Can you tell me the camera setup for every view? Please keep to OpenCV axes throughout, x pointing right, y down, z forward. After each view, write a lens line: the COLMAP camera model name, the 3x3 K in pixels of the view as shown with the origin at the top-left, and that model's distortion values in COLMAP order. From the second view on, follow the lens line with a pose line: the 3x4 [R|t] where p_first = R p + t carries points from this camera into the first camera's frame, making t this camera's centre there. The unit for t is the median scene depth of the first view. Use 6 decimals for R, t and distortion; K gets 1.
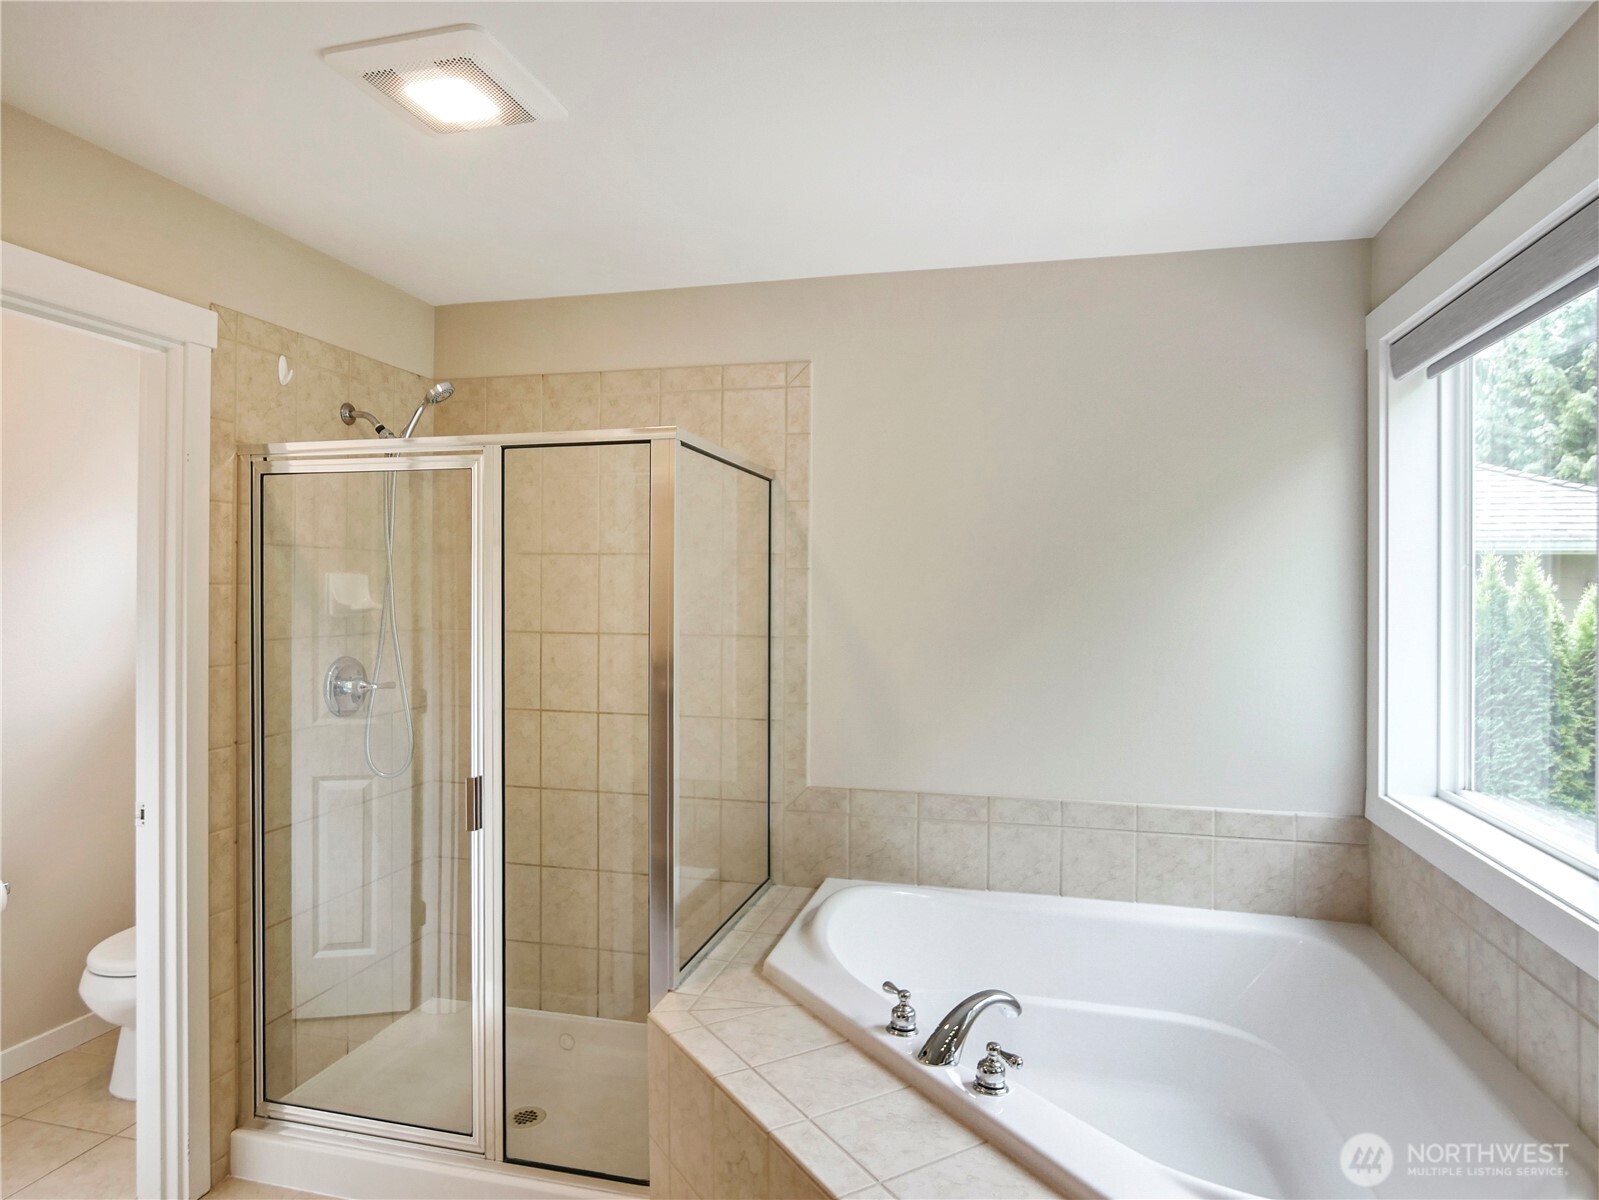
lens RADIAL K [[947.2, 0, 802.6], [0, 947.2, 563.1], [0, 0, 1]] dist [-0.005011, -0.001142]
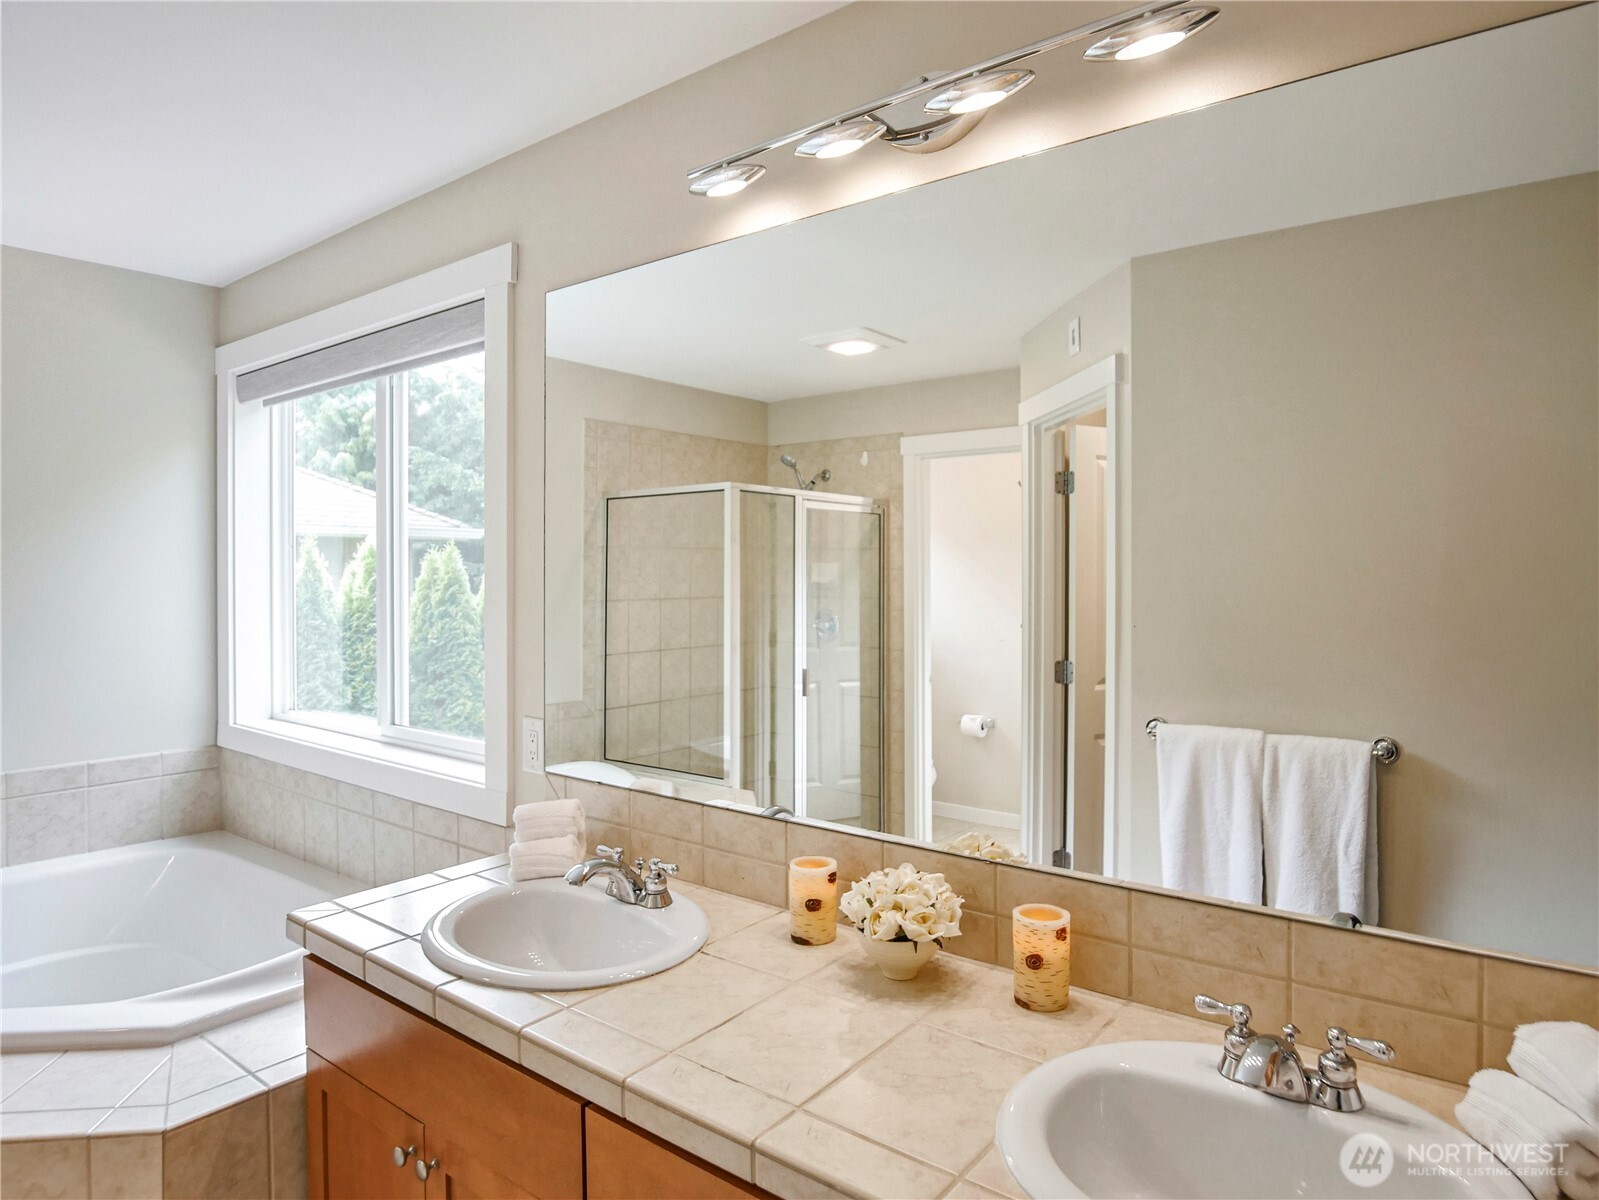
lens RADIAL K [[959.2, 0, 803.3], [0, 959.2, 626.6], [0, 0, 1]] dist [-0.011860, 0.001028]
pose [[0.408928, -0.064696, 0.910270, -0.230209], [-0.017848, 0.996726, 0.078859, -0.003576], [-0.912392, -0.048494, 0.406435, -0.219515]]
